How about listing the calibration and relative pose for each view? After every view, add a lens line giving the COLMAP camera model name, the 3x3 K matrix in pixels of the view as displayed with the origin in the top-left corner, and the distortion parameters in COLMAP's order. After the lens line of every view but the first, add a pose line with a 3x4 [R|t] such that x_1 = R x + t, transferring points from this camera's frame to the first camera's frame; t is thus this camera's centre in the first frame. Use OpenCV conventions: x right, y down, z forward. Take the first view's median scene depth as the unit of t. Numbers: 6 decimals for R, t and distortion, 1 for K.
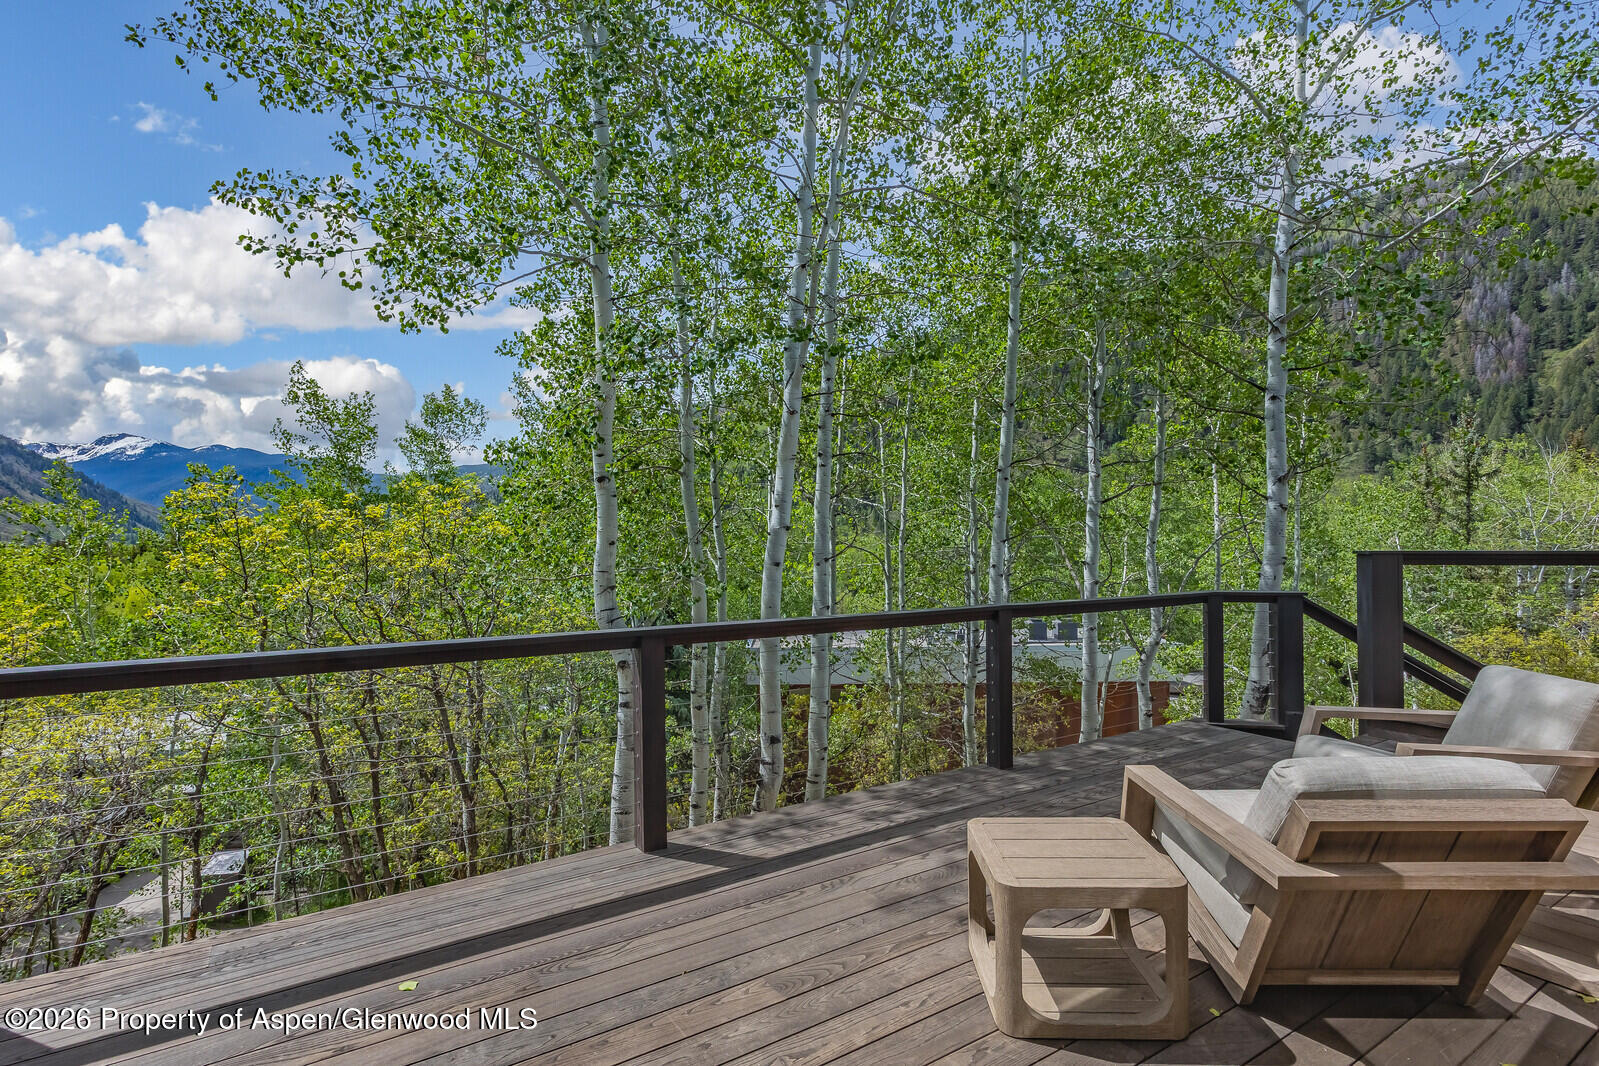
lens RADIAL K [[781.4, 0, 799.1], [0, 781.4, 543.2], [0, 0, 1]] dist [0.002000, 0.000488]
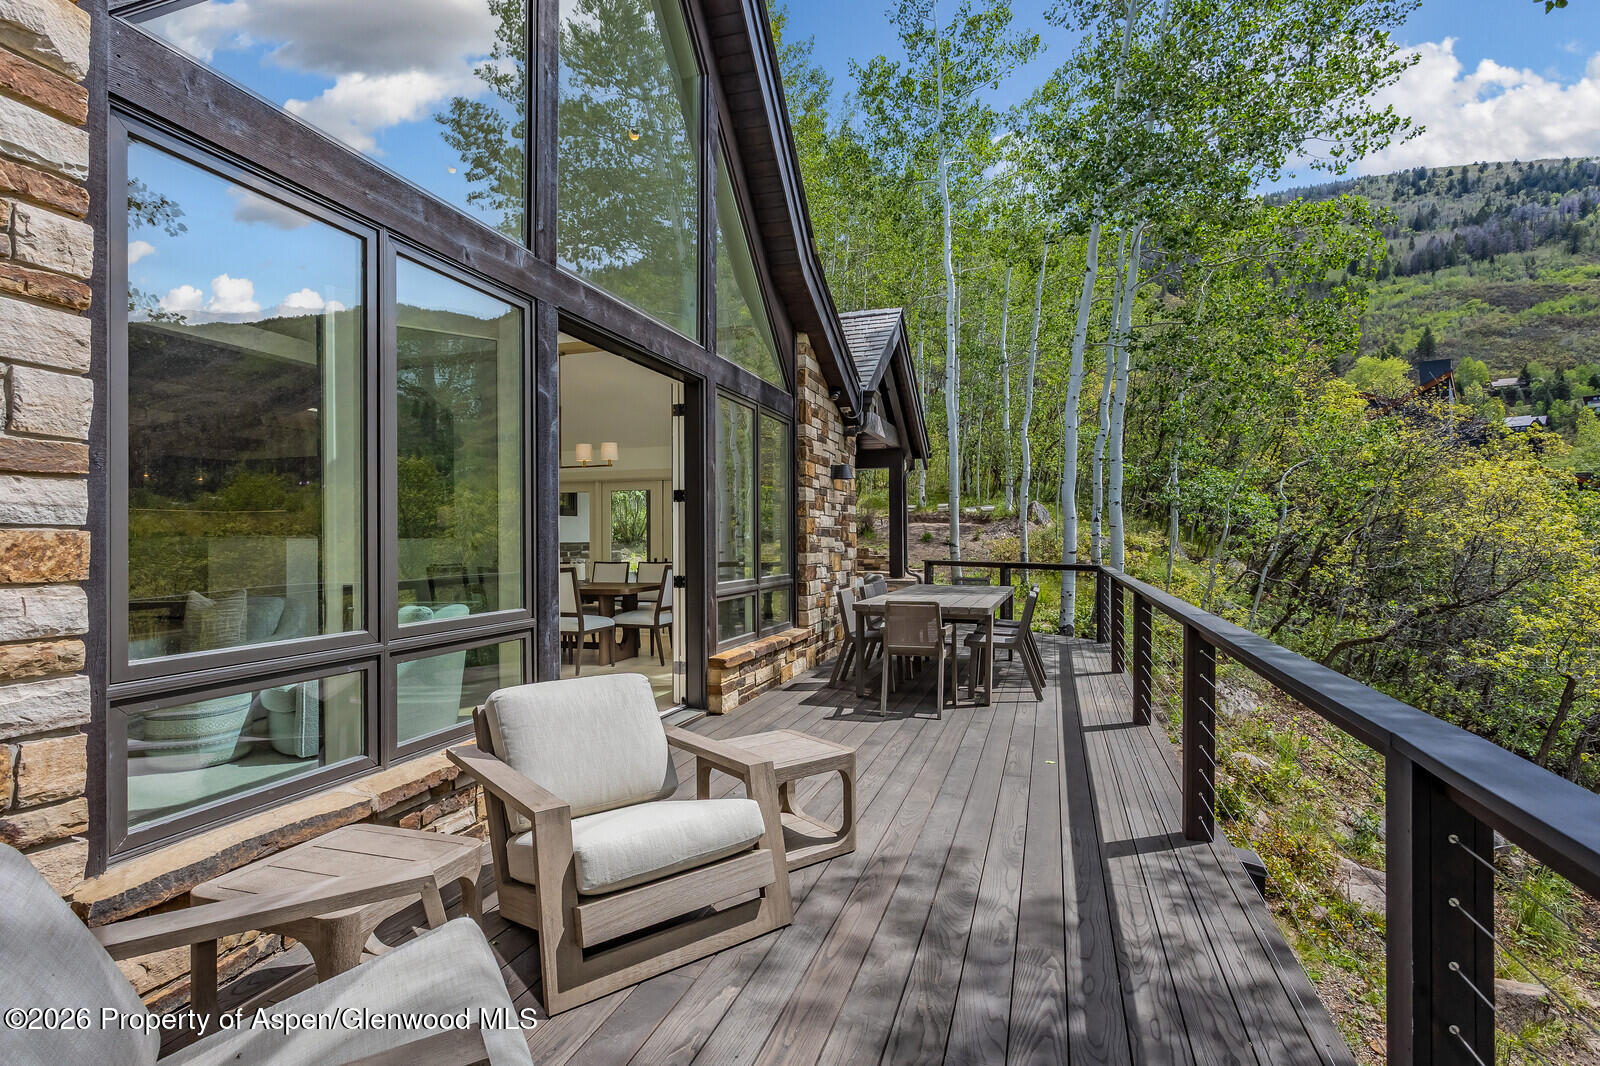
lens RADIAL K [[781.9, 0, 799.6], [0, 781.9, 543.2], [0, 0, 1]] dist [0.002000, 0.000488]
pose [[-0.779928, 0.011673, -0.625761, 0.566103], [0.009839, 0.999931, 0.006390, 0.004608], [0.625792, -0.001173, -0.779989, 1.000383]]
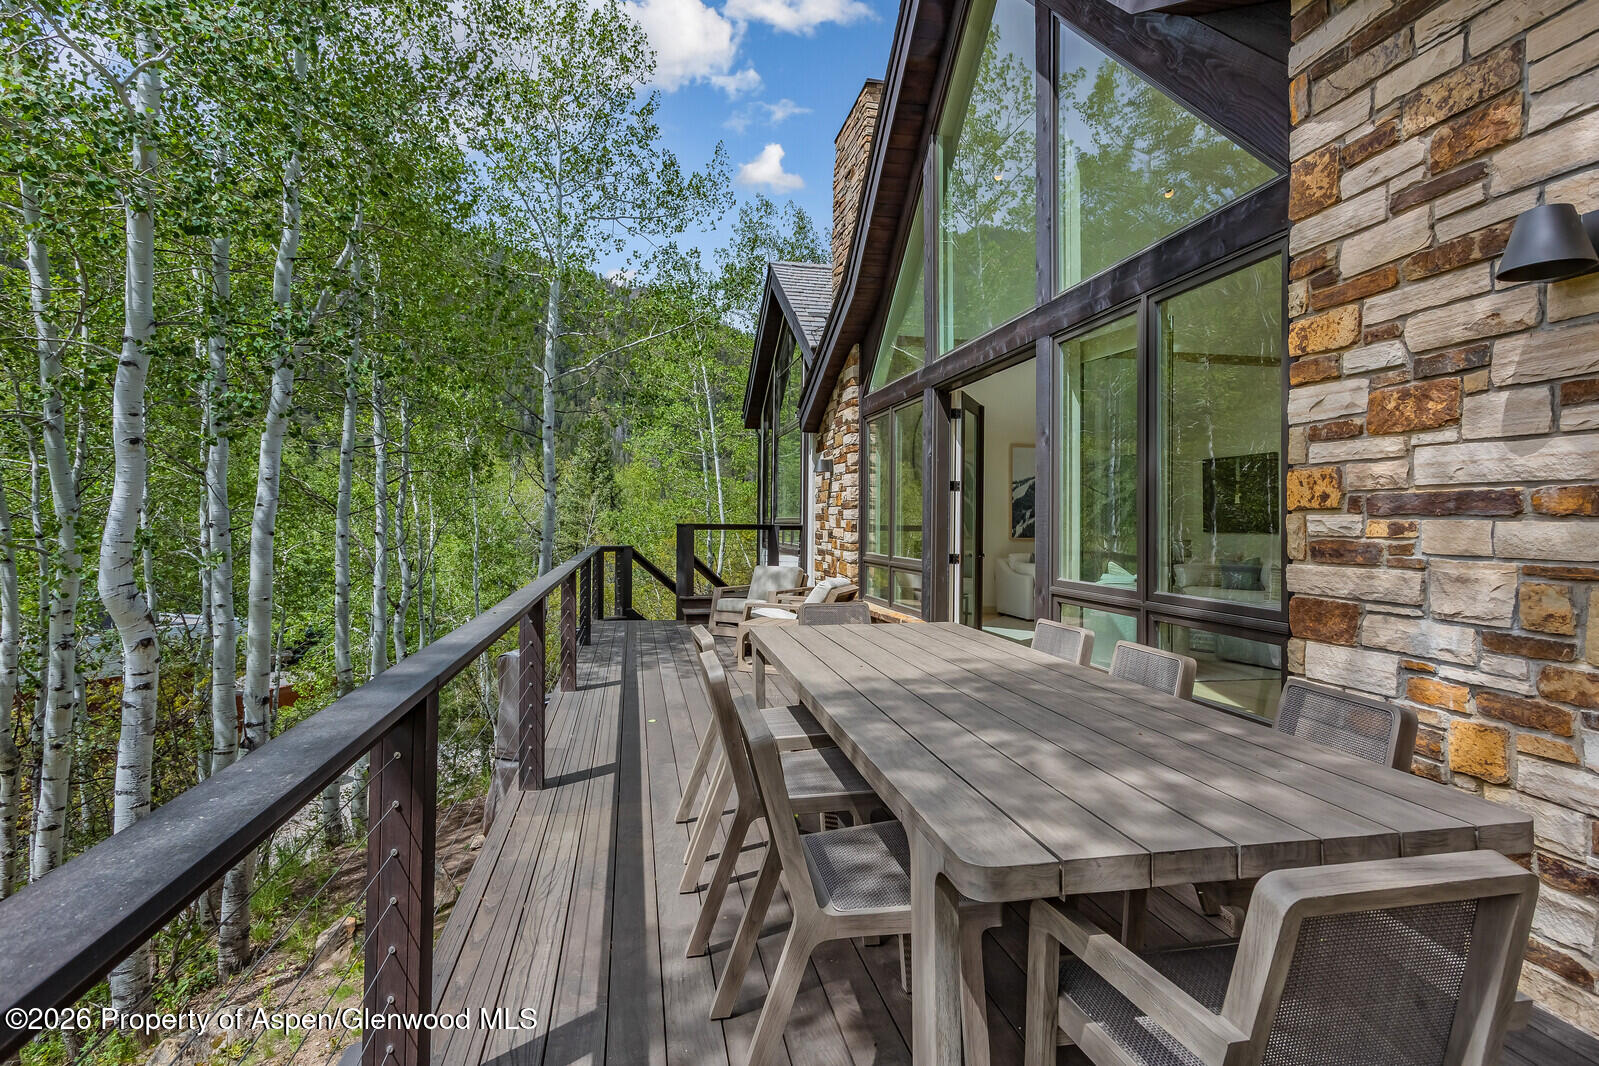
lens RADIAL K [[781.2, 0, 793.9], [0, 781.2, 506.6], [0, 0, 1]] dist [0.000815, 0.000237]
pose [[0.373601, 0.026655, 0.927206, -1.134430], [-0.010961, 0.999644, -0.024321, 0.010840], [-0.927525, -0.001077, 0.373760, -0.089913]]
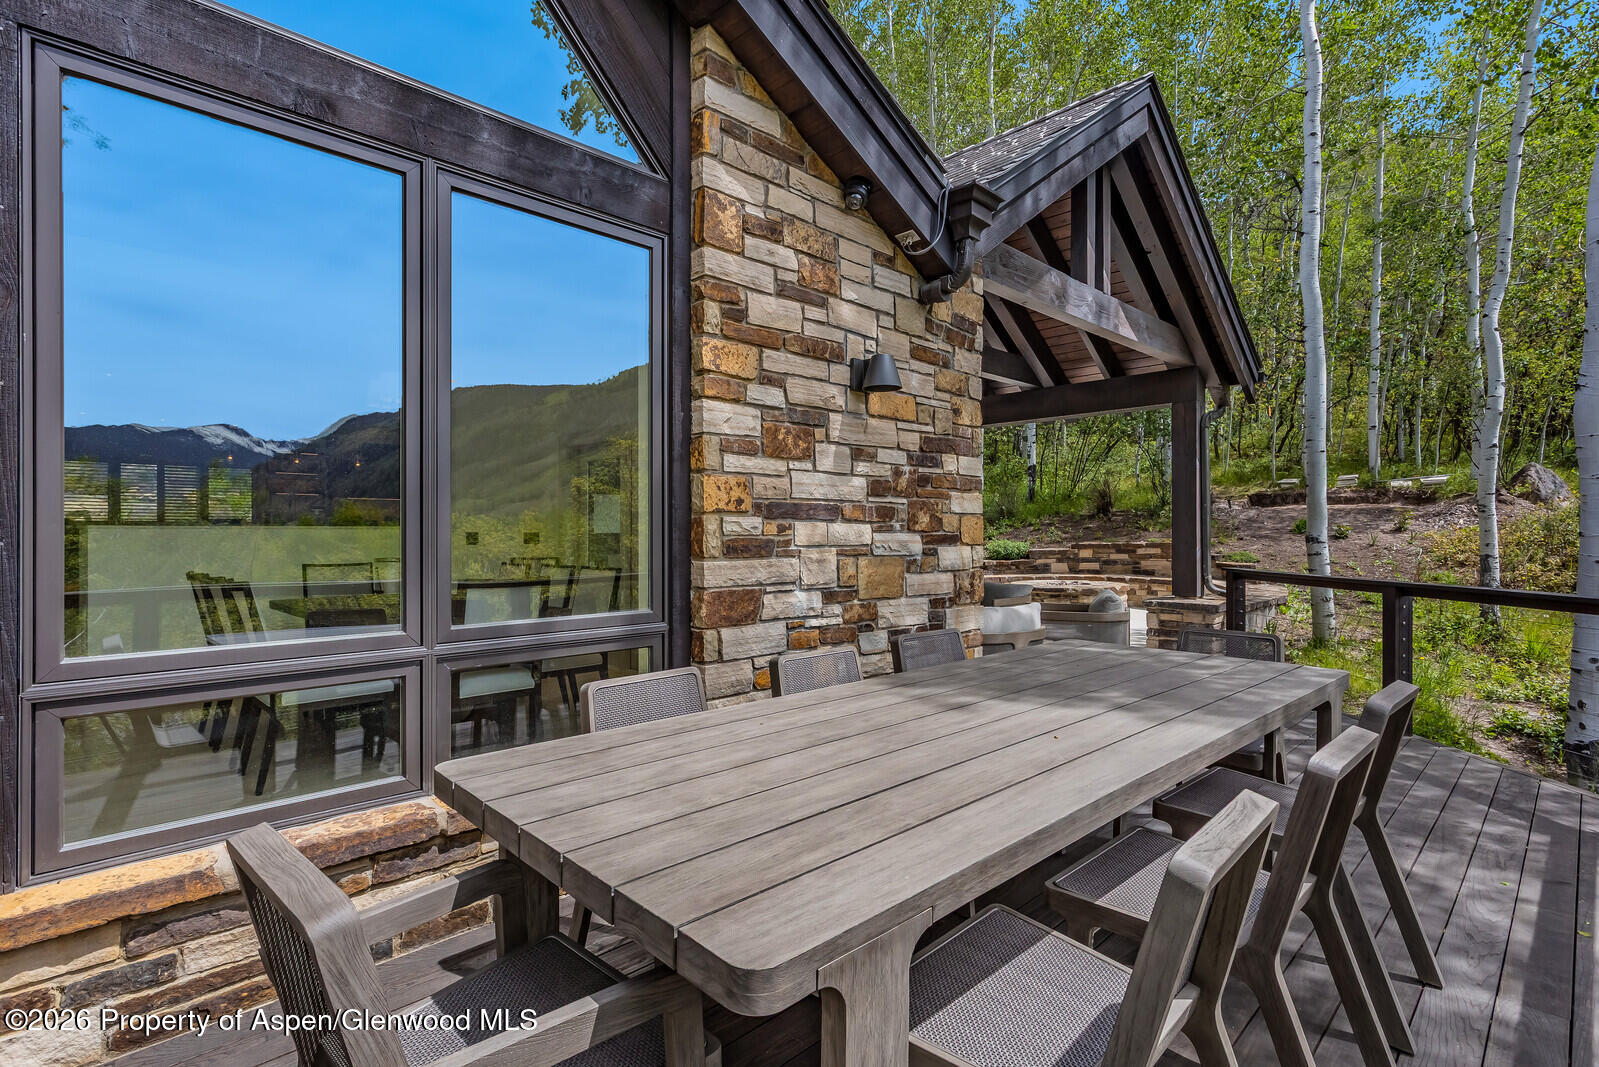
lens RADIAL K [[778.7, 0, 799.5], [0, 778.7, 533.5], [0, 0, 1]] dist [0.002347, 0.000974]
pose [[-0.981062, 0.007861, -0.193535, -0.382929], [0.007658, 0.999969, 0.001799, 0.012169], [0.193543, 0.000283, -0.981092, 0.427198]]
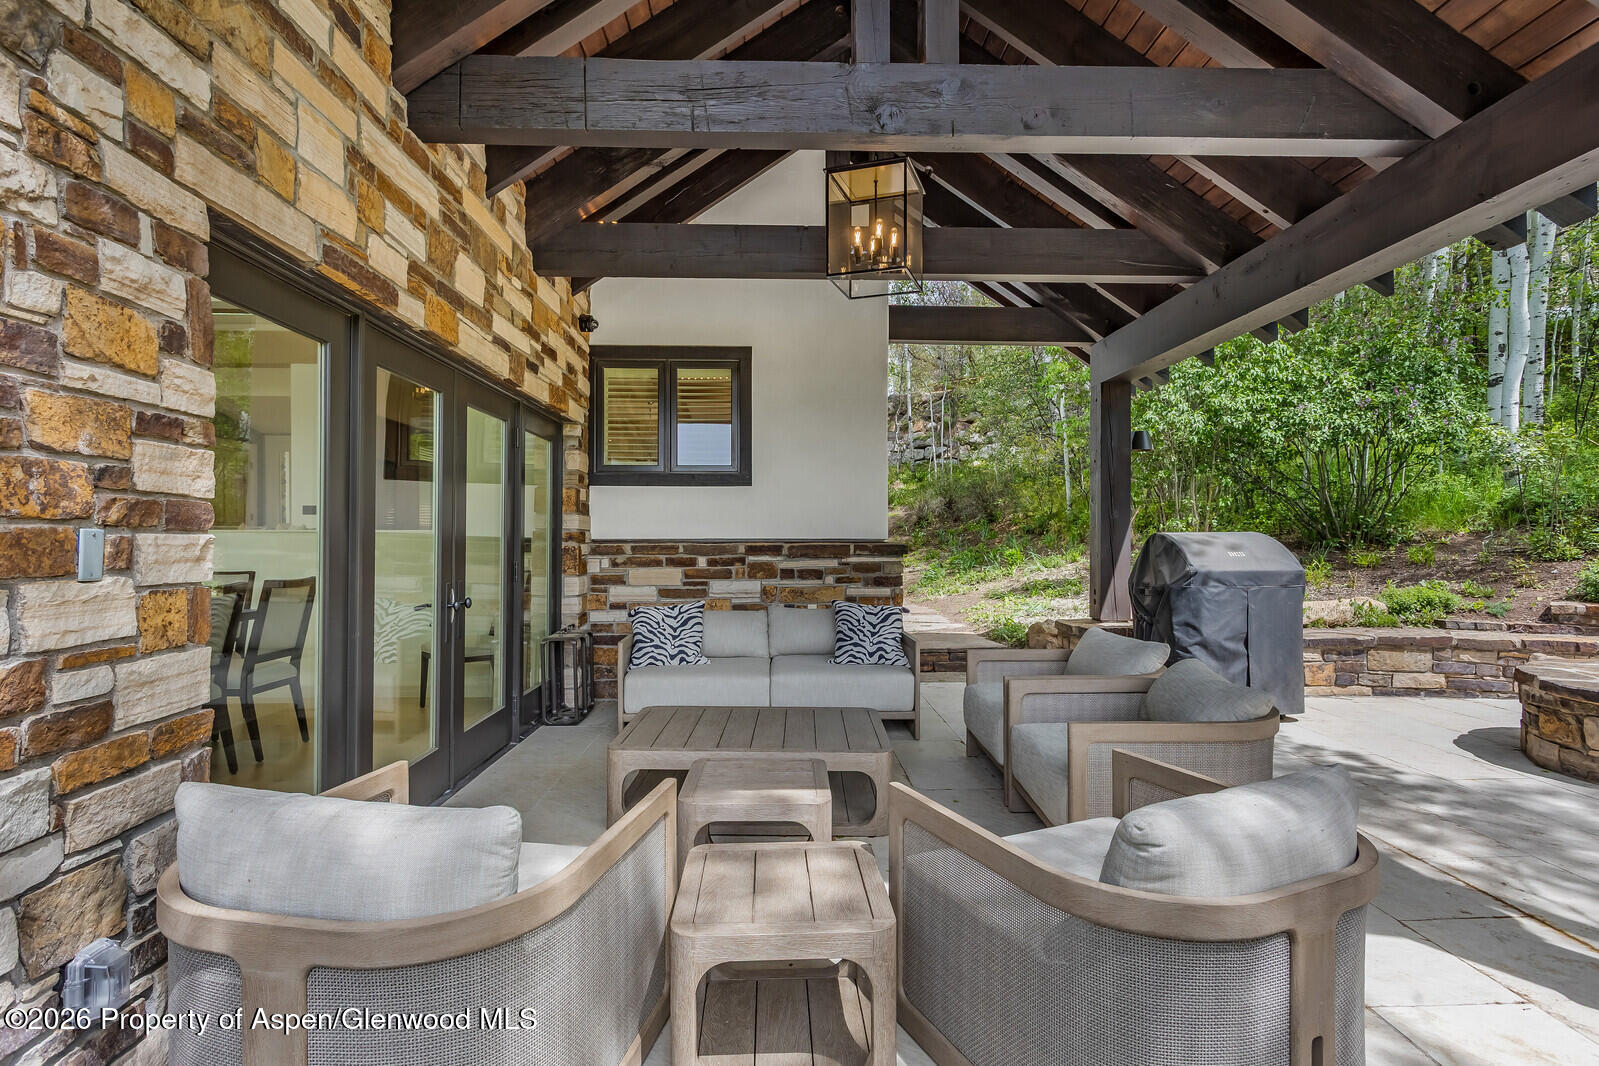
lens RADIAL K [[781.4, 0, 799.1], [0, 781.4, 543.2], [0, 0, 1]] dist [0.002000, 0.000488]
pose [[-0.851638, -0.001483, 0.524128, -1.171831], [0.001283, 0.999987, 0.004914, 0.011907], [-0.524128, 0.004858, -0.851626, -0.393568]]
